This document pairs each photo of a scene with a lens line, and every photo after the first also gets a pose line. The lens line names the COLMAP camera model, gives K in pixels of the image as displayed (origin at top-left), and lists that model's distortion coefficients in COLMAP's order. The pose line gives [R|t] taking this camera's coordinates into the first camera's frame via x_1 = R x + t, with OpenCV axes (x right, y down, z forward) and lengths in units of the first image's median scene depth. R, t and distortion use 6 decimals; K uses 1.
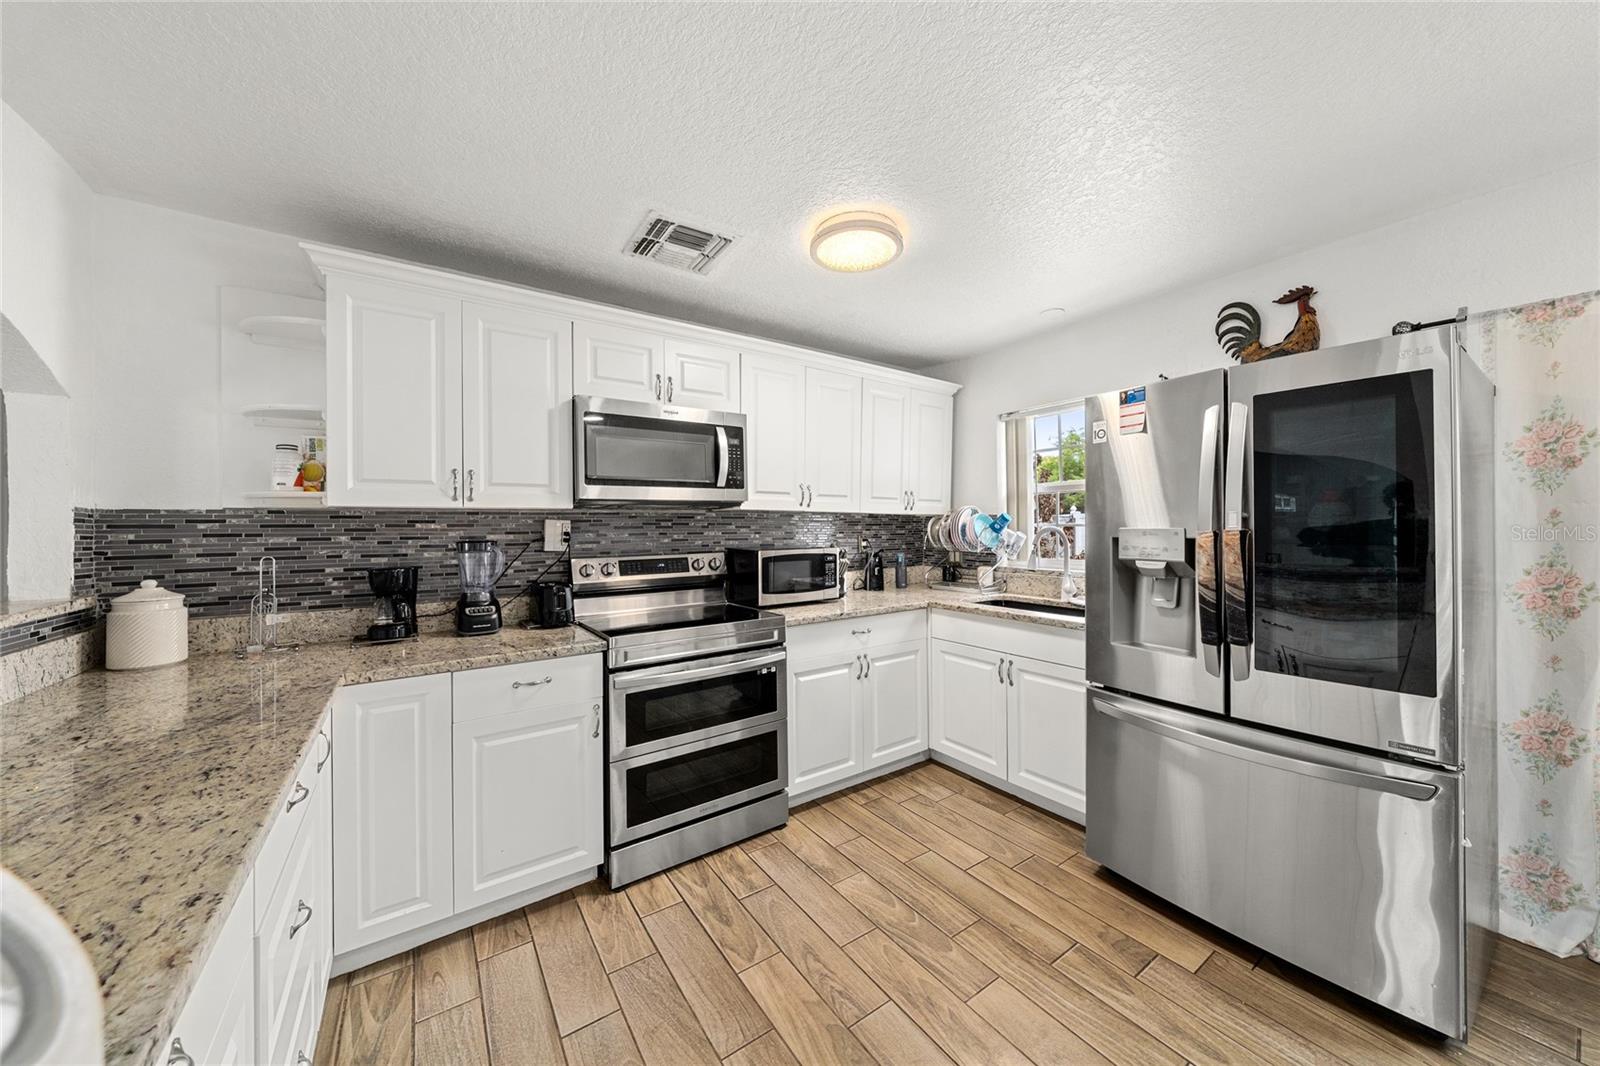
lens RADIAL K [[551.5, 0, 807.2], [0, 551.5, 528.6], [0, 0, 1]] dist [-0.001402, 0.000028]
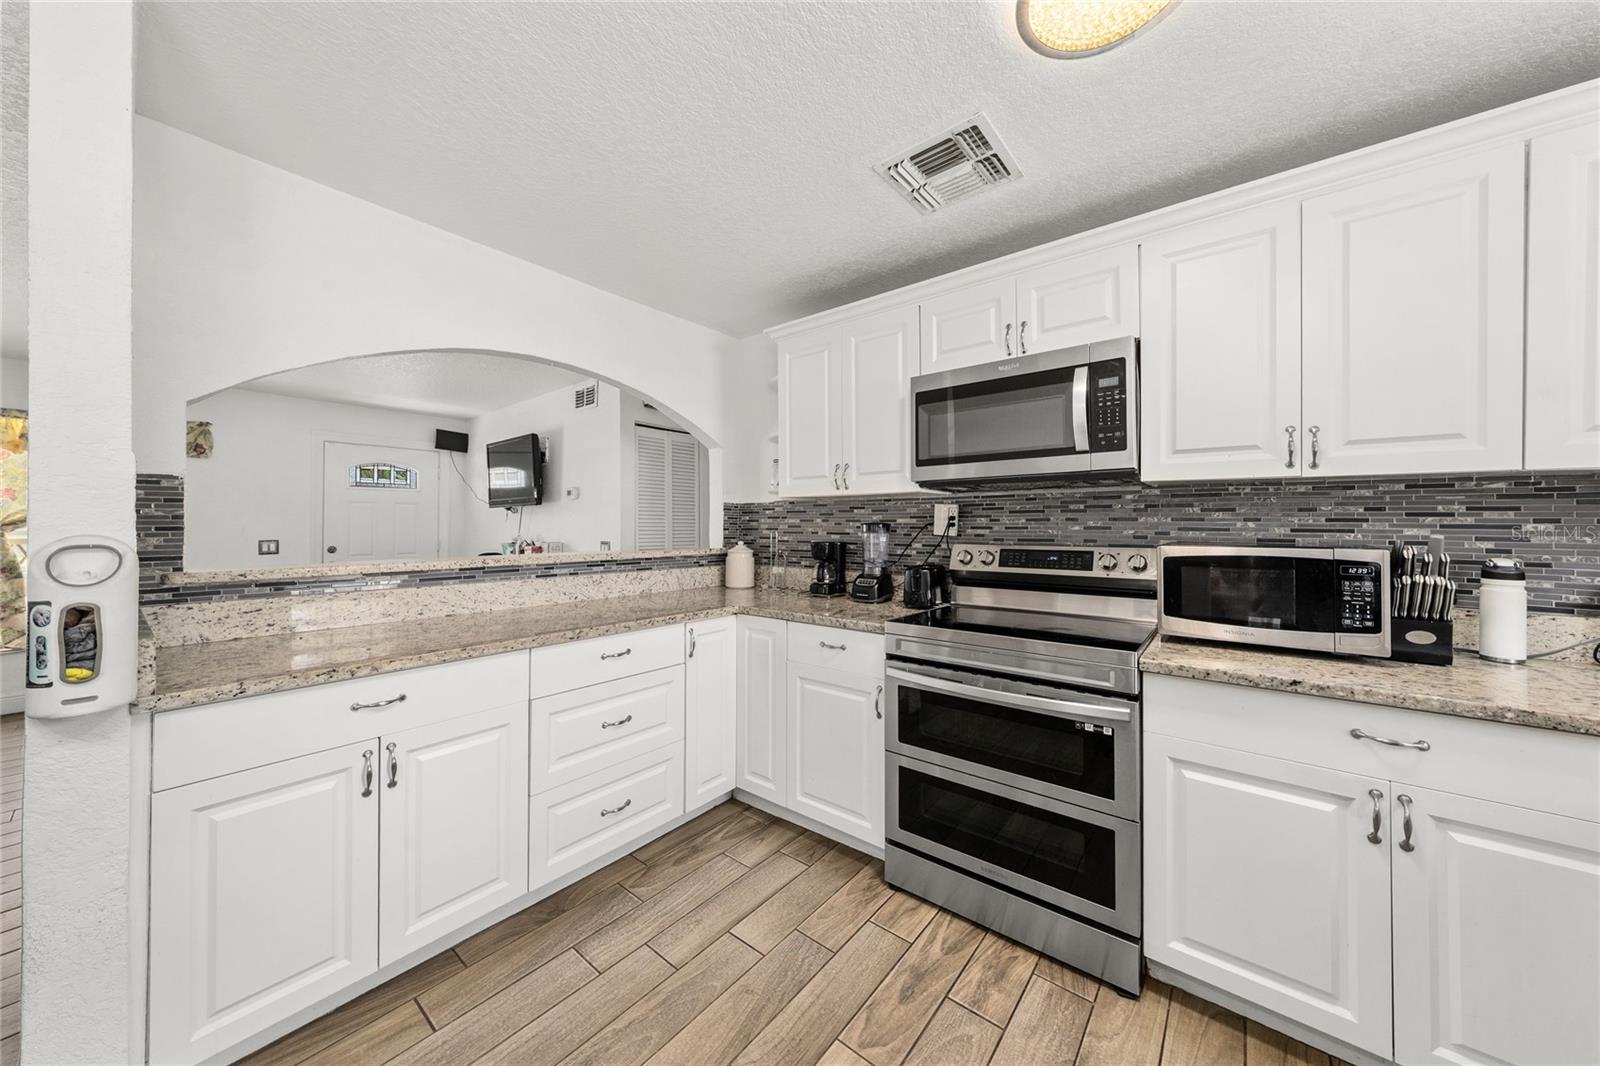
lens RADIAL K [[550.5, 0, 800.0], [0, 550.5, 524.0], [0, 0, 1]] dist [0.000181, -0.000045]
pose [[0.277222, 0.005912, -0.960788, 0.489425], [-0.010239, 0.999942, 0.003198, 0.022304], [0.960751, 0.008951, 0.277266, 0.533352]]
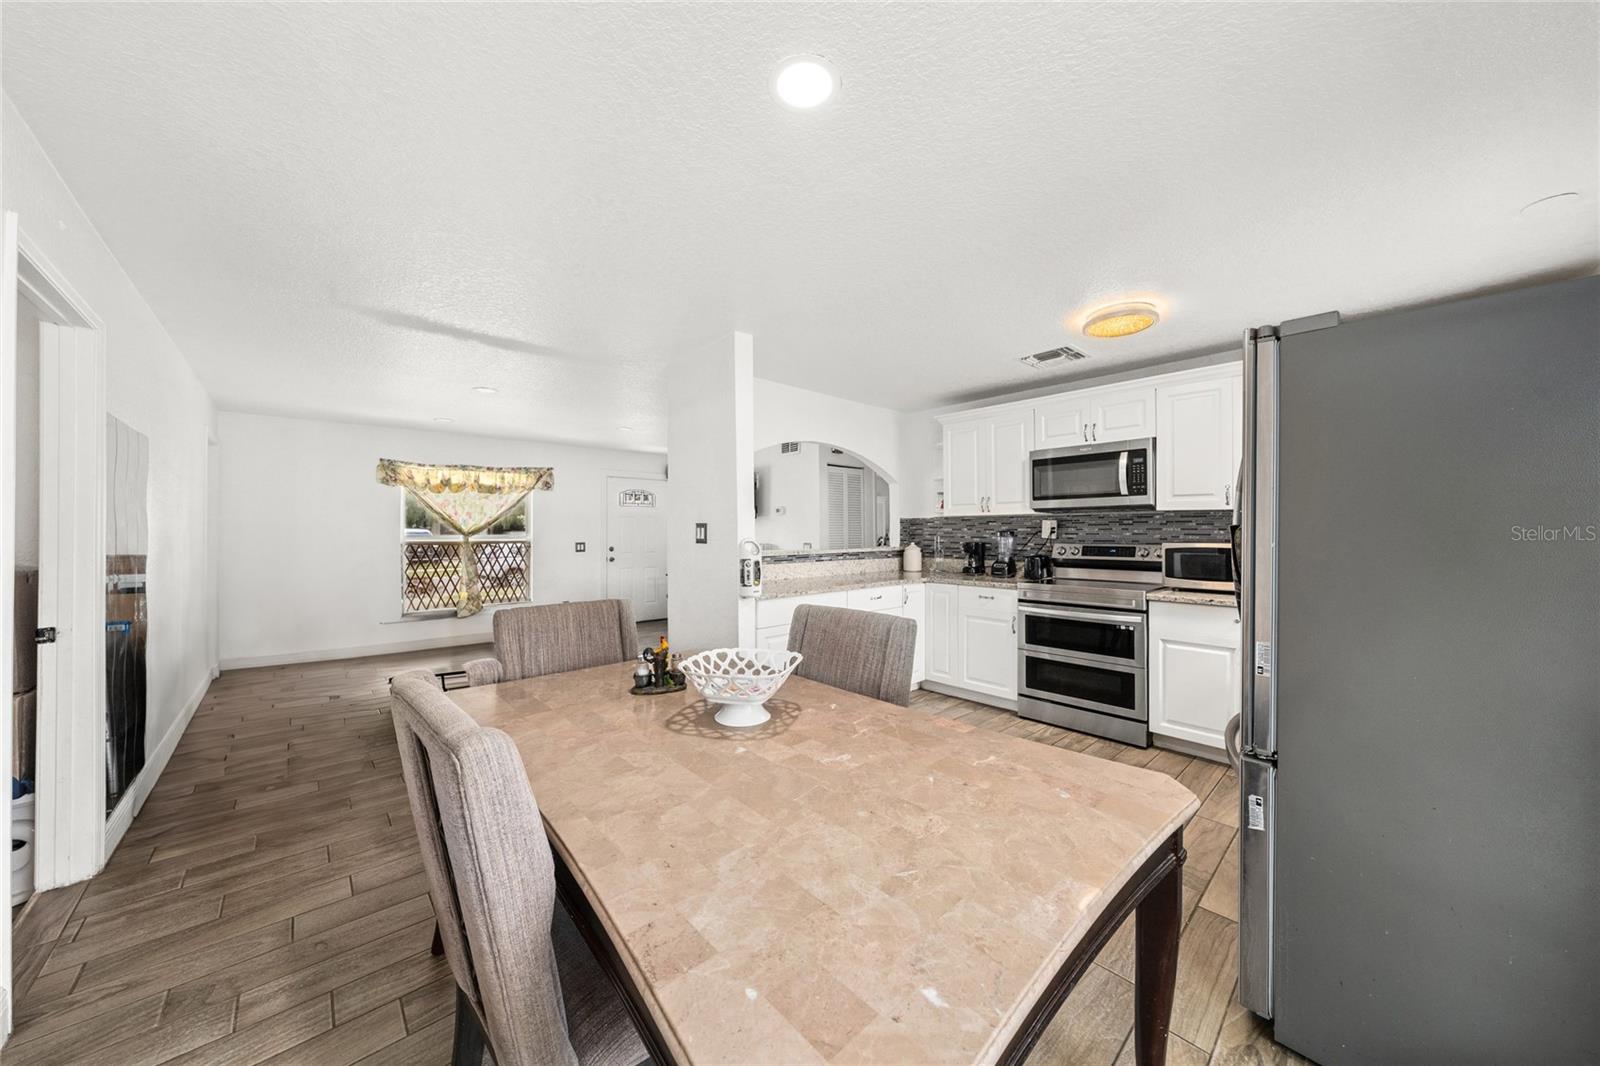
lens RADIAL K [[556.0, 0, 800.0], [0, 556.0, 533.0], [0, 0, 1]] dist [0.008749, 0.000026]
pose [[0.132881, 0.012705, -0.991051, 1.315010], [-0.005455, 0.999912, 0.012087, 0.008663], [0.991117, 0.003800, 0.132939, 0.002644]]
